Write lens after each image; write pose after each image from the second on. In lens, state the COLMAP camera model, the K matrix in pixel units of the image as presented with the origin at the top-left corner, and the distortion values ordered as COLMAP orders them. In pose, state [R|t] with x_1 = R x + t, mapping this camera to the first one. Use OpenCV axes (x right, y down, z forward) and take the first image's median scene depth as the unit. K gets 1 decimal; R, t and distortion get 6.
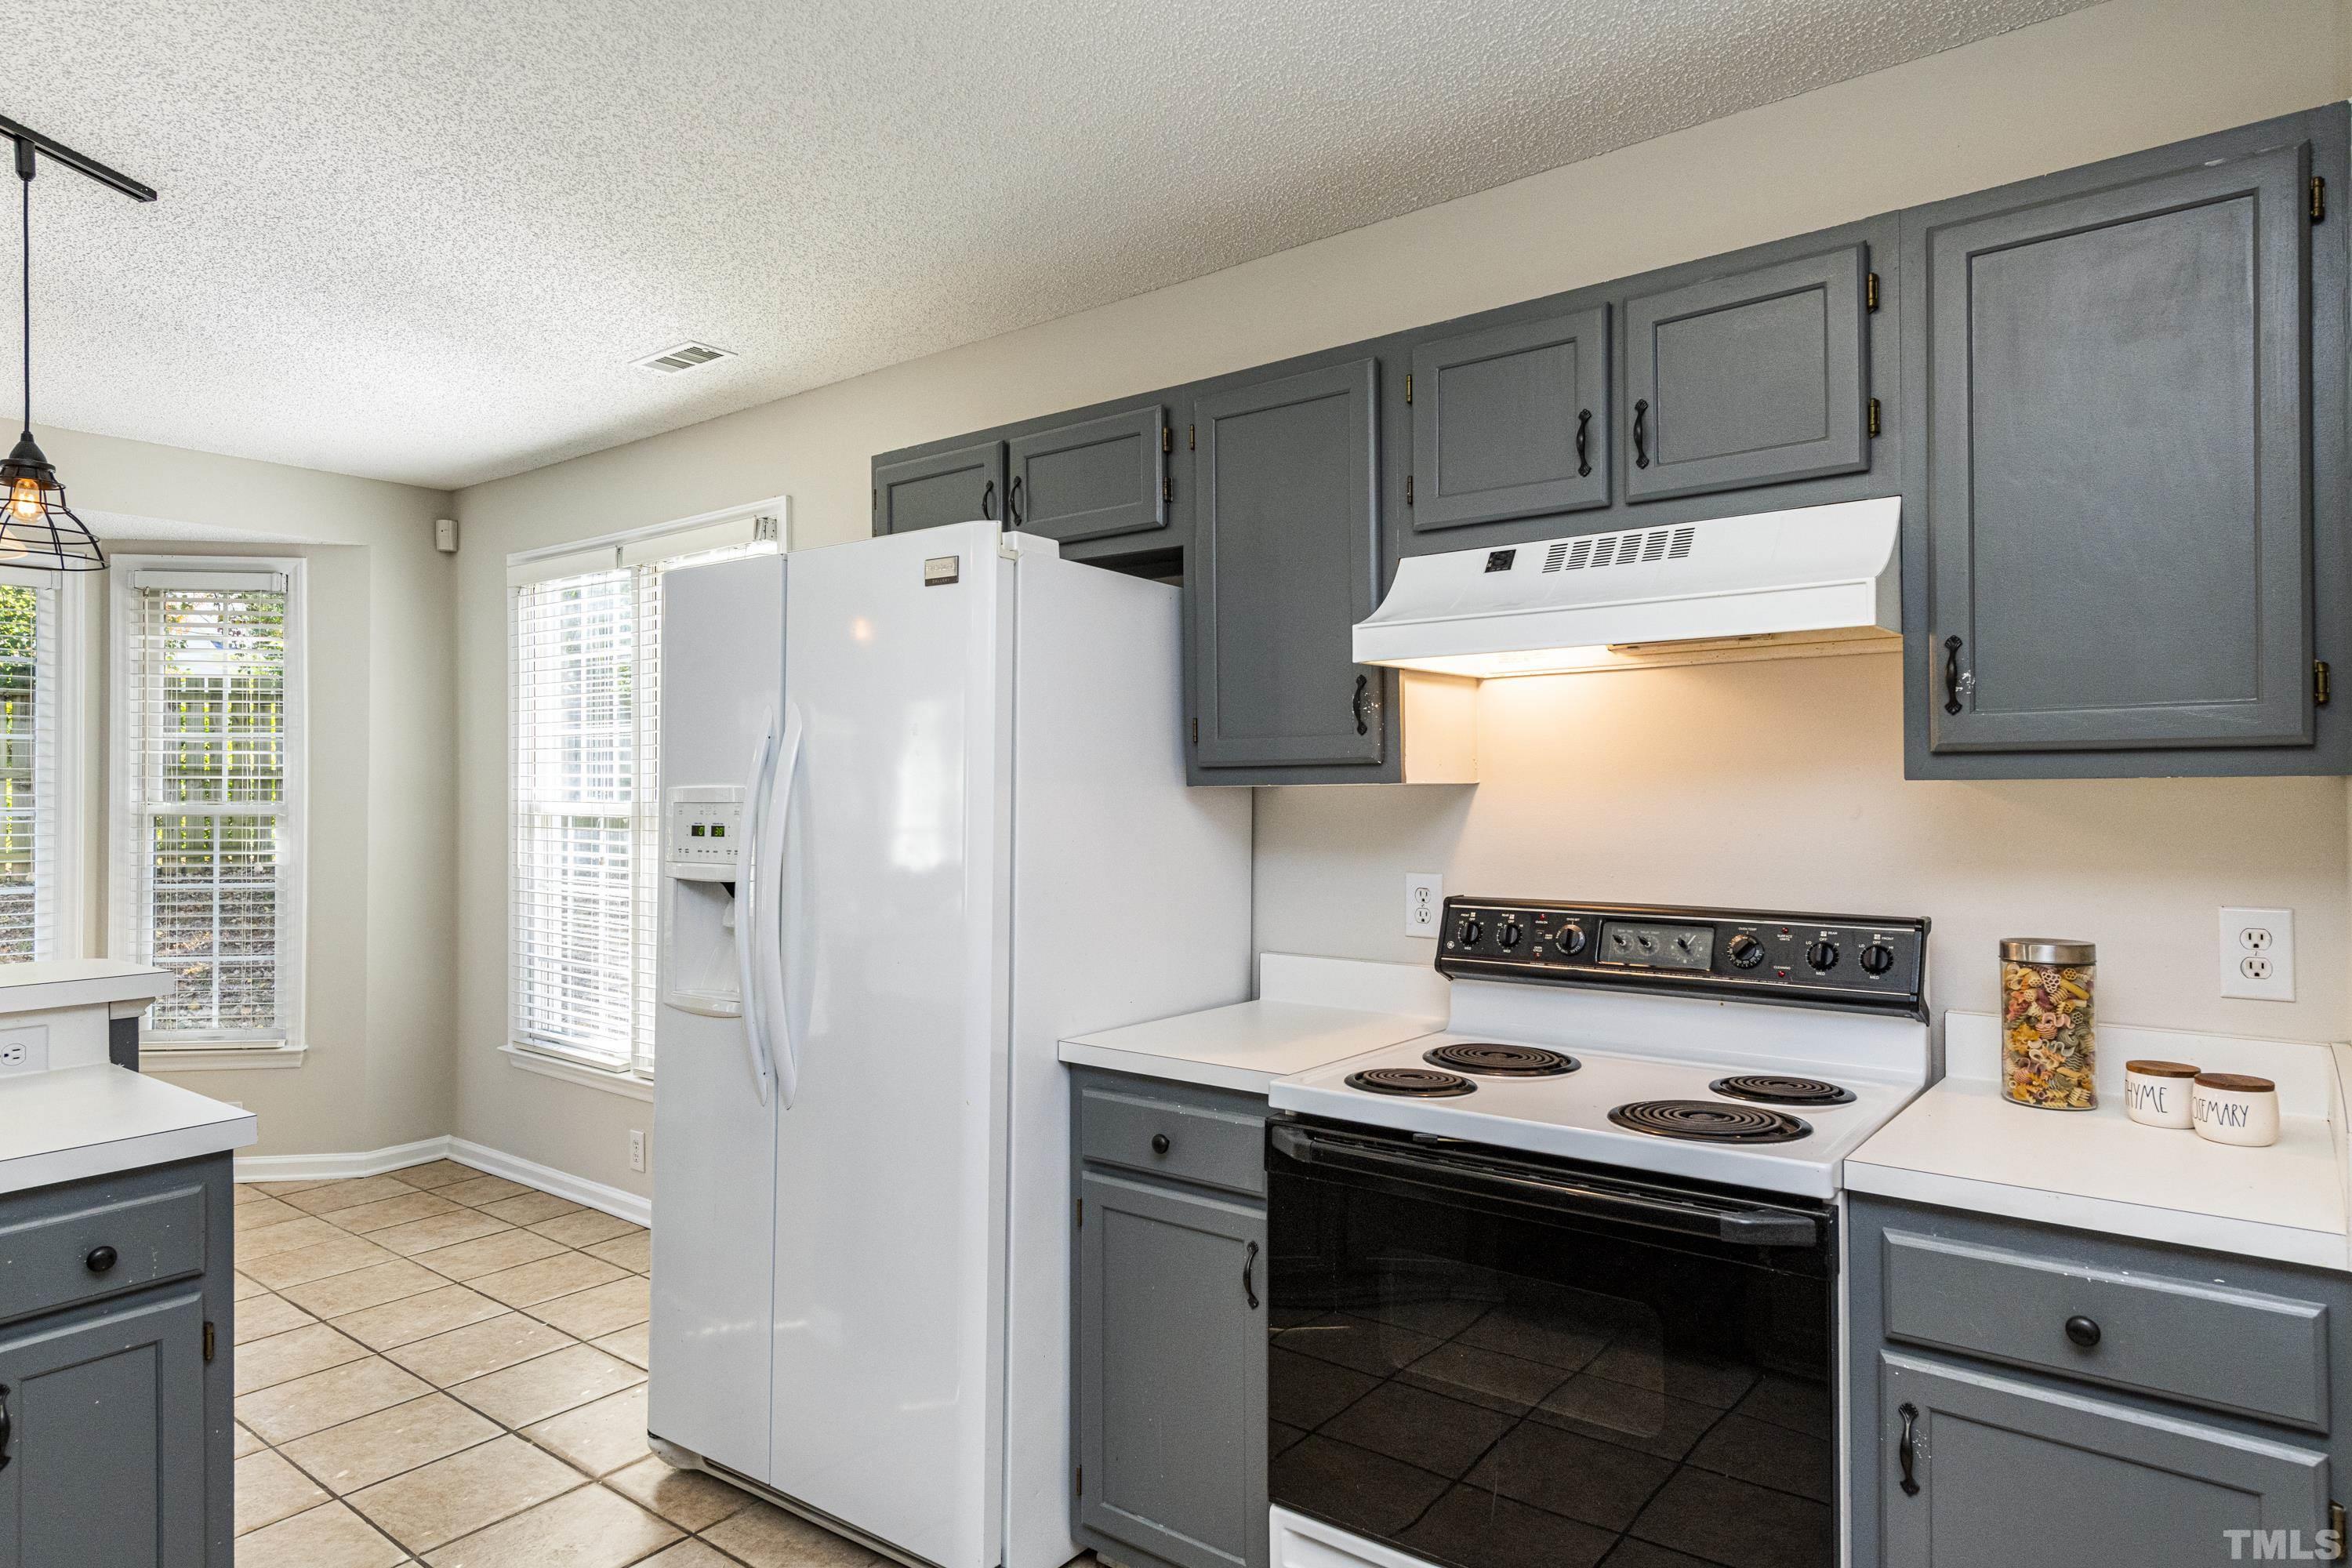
lens RADIAL K [[1372.4, 0, 1164.7], [0, 1372.4, 782.5], [0, 0, 1]] dist [0.019163, -0.004116]
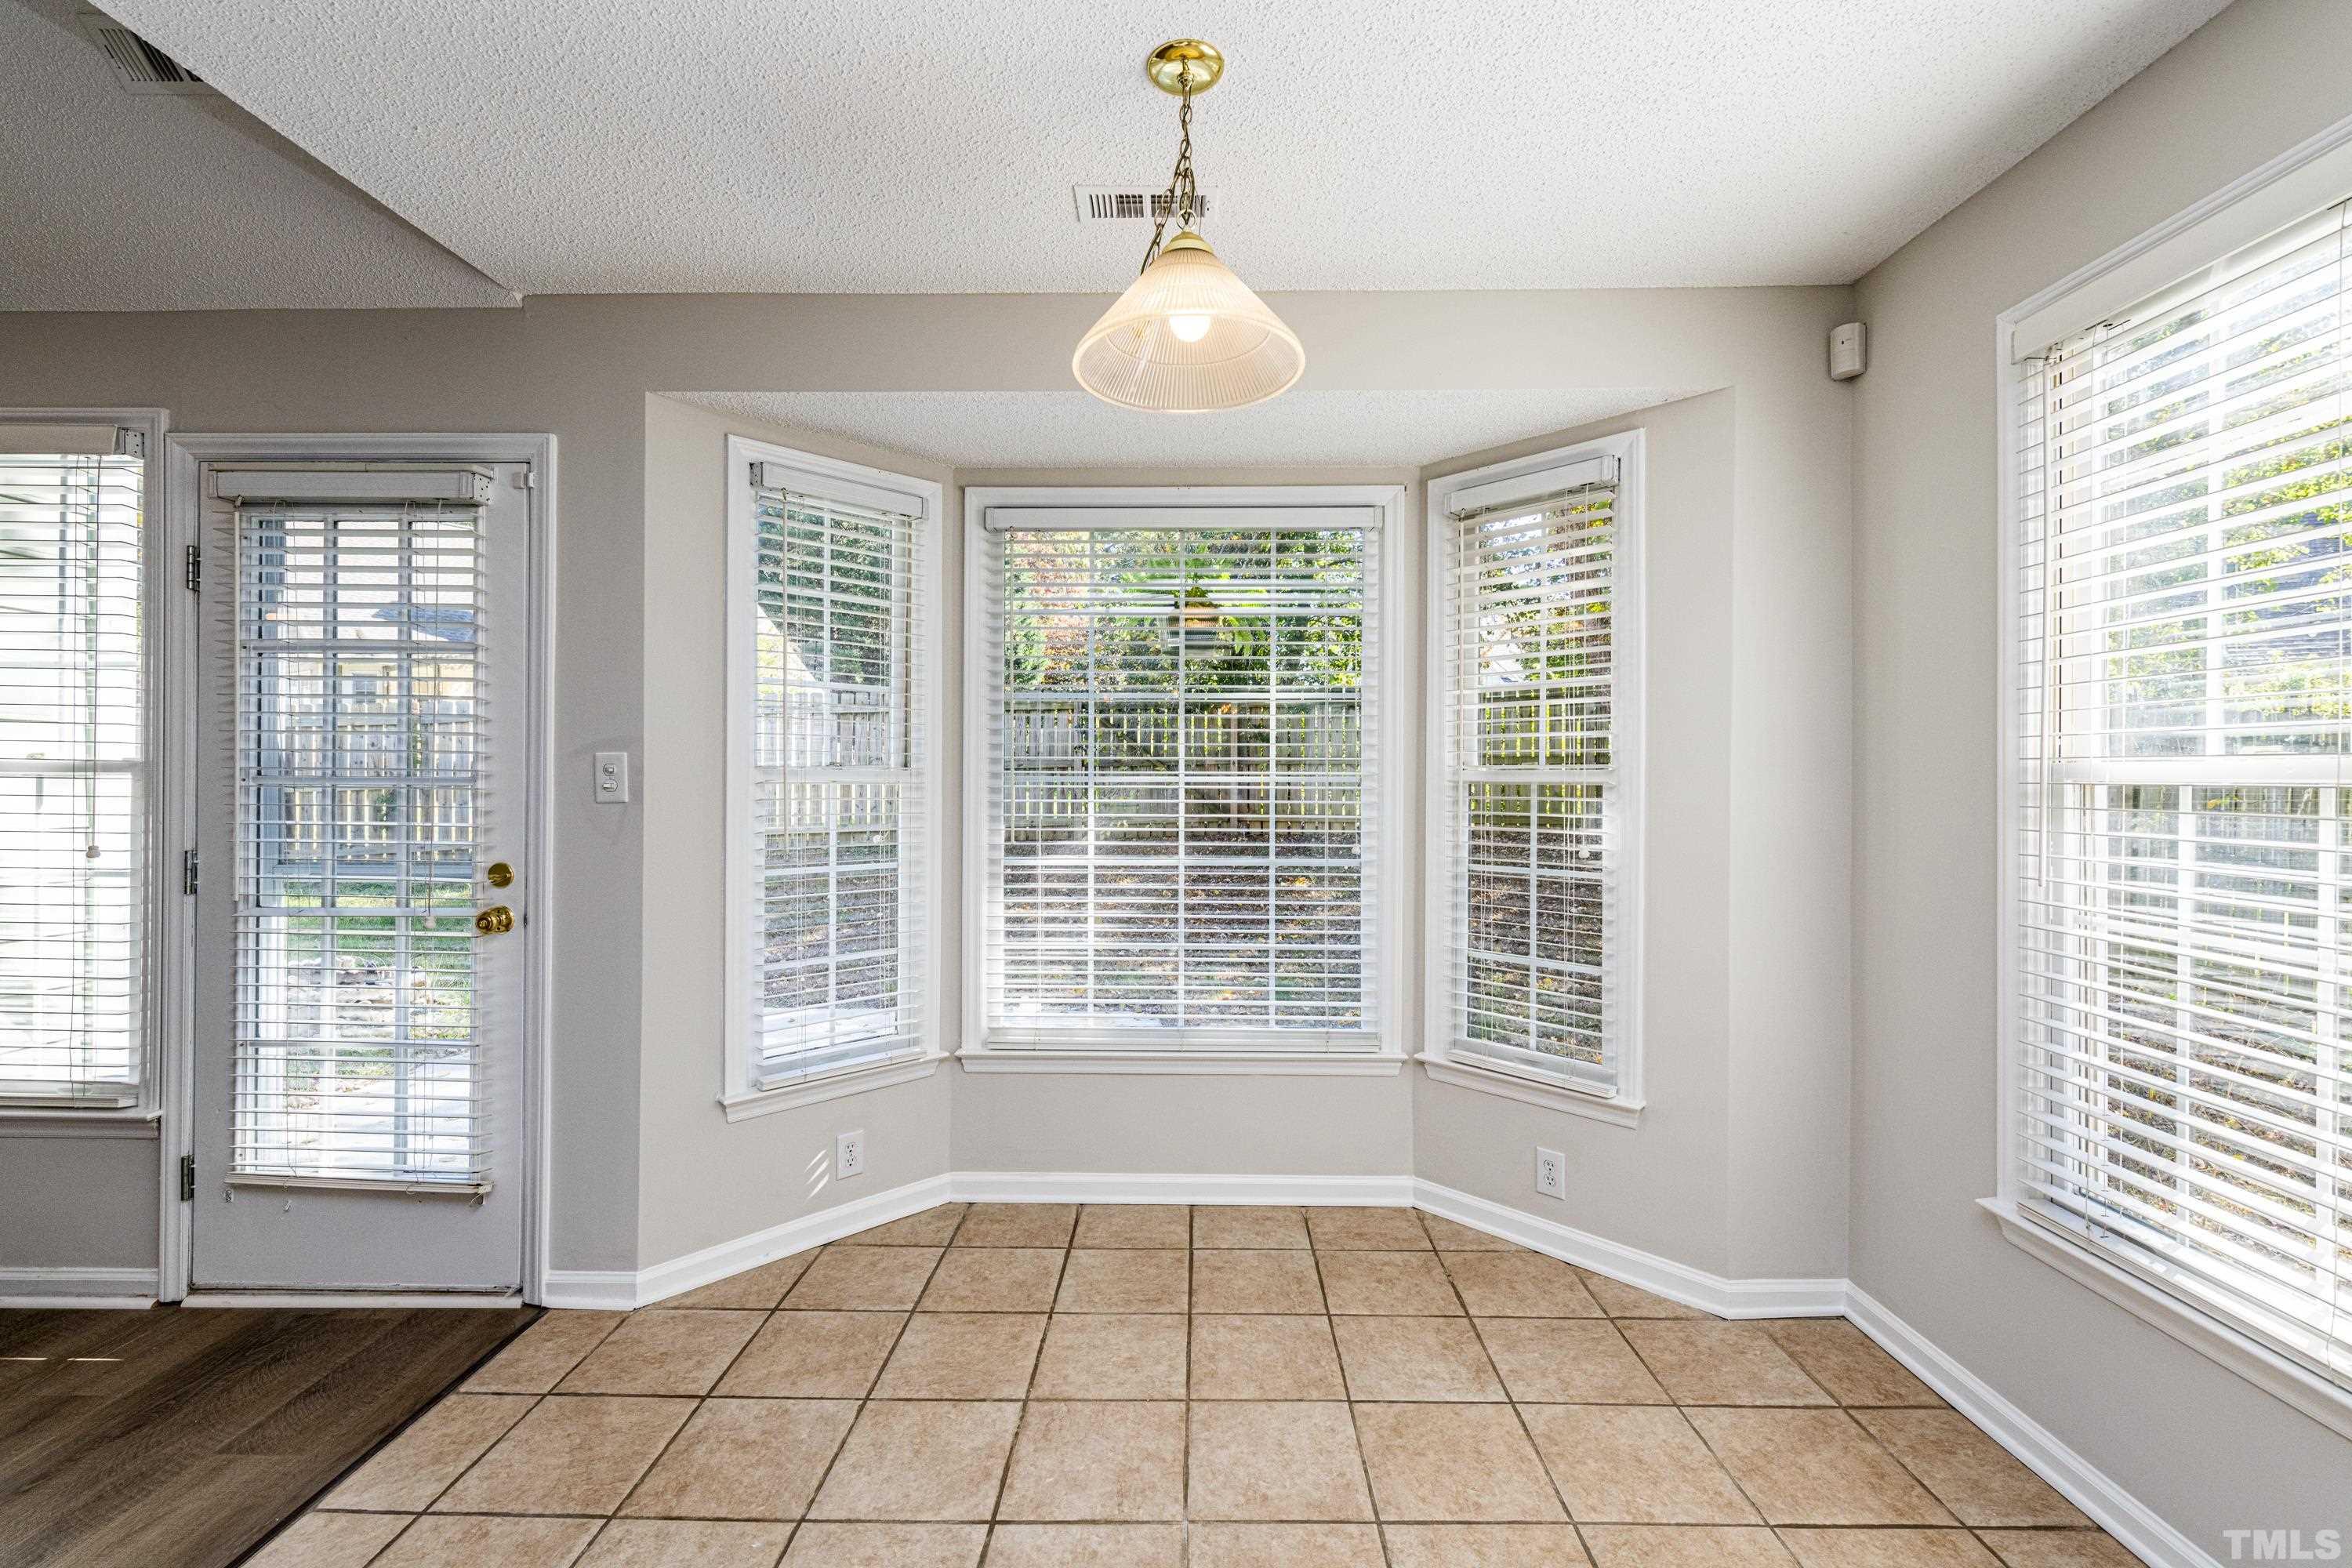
lens RADIAL K [[998.5, 0, 1181.7], [0, 998.5, 780.2], [0, 0, 1]] dist [0.002577, -0.001066]
pose [[0.610425, 0.003701, -0.792065, -0.500155], [0.001379, 0.999983, 0.005735, 0.026221], [0.792073, -0.004593, 0.610410, 0.690271]]
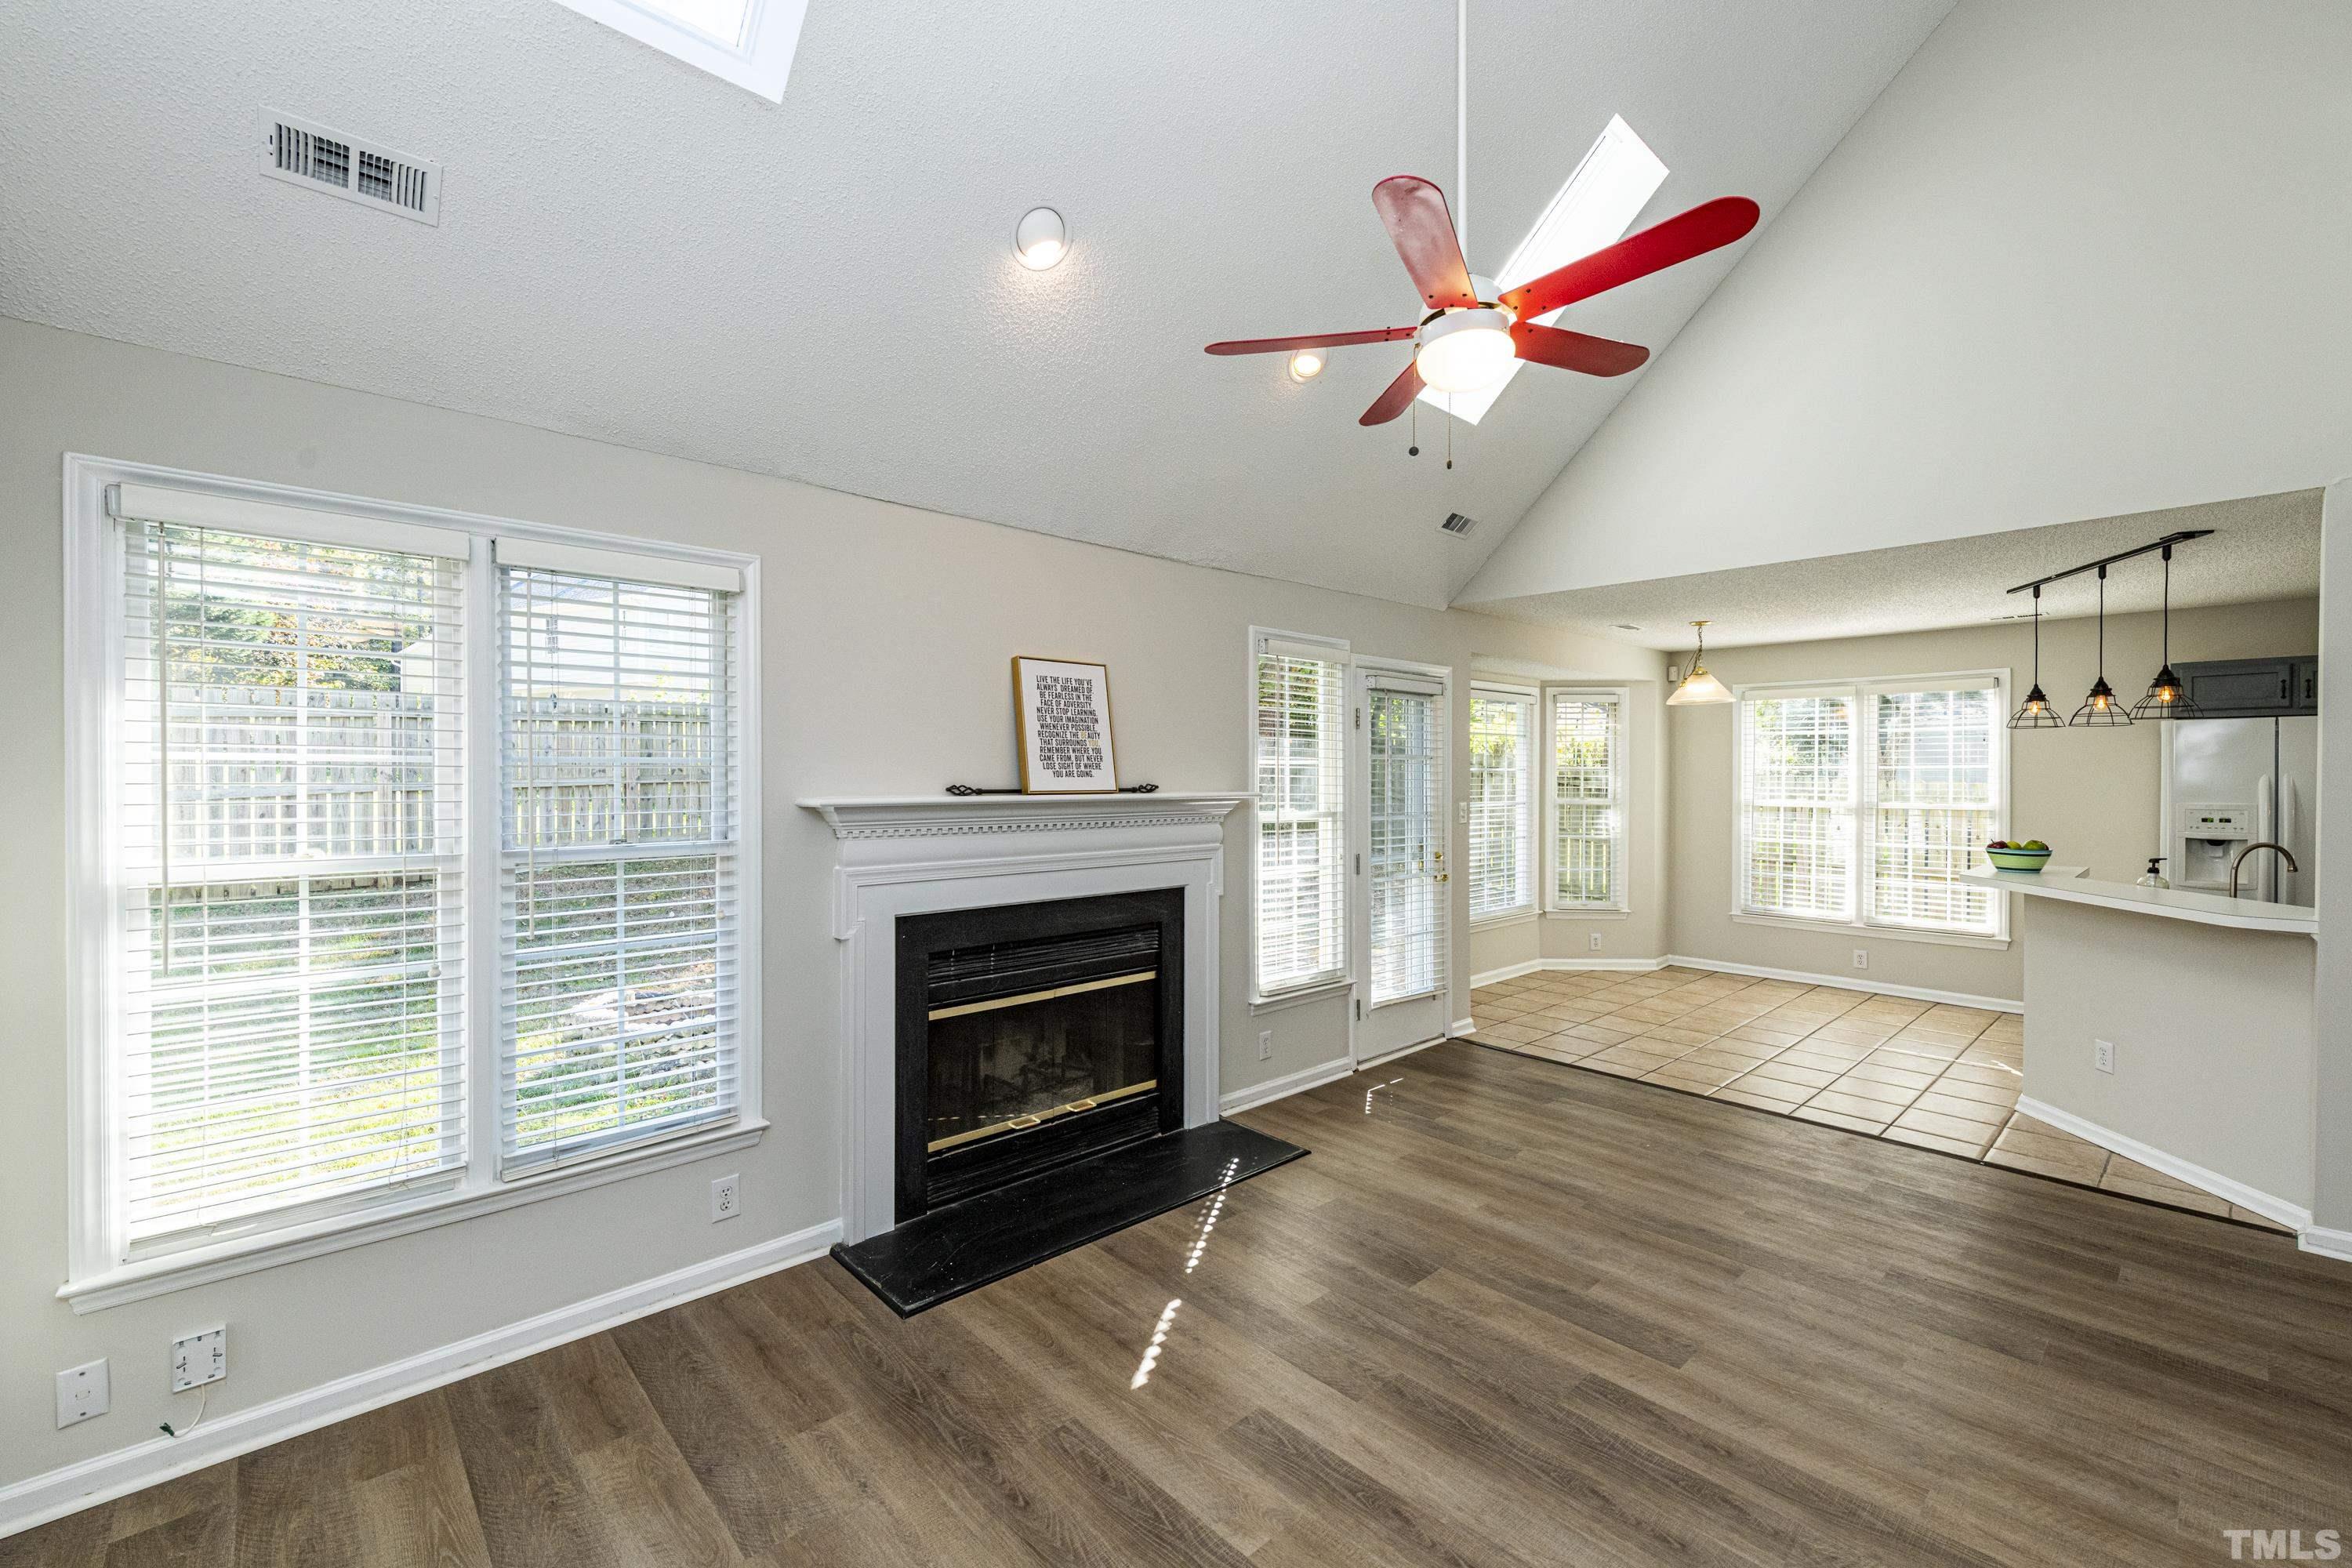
lens RADIAL K [[969.1, 0, 1159.4], [0, 969.1, 782.2], [0, 0, 1]] dist [0.008516, -0.002186]
pose [[0.985851, 0.002621, -0.167605, -1.539978], [-0.000207, 0.999896, 0.014419, -0.047449], [0.167625, -0.014180, 0.985749, -0.898357]]
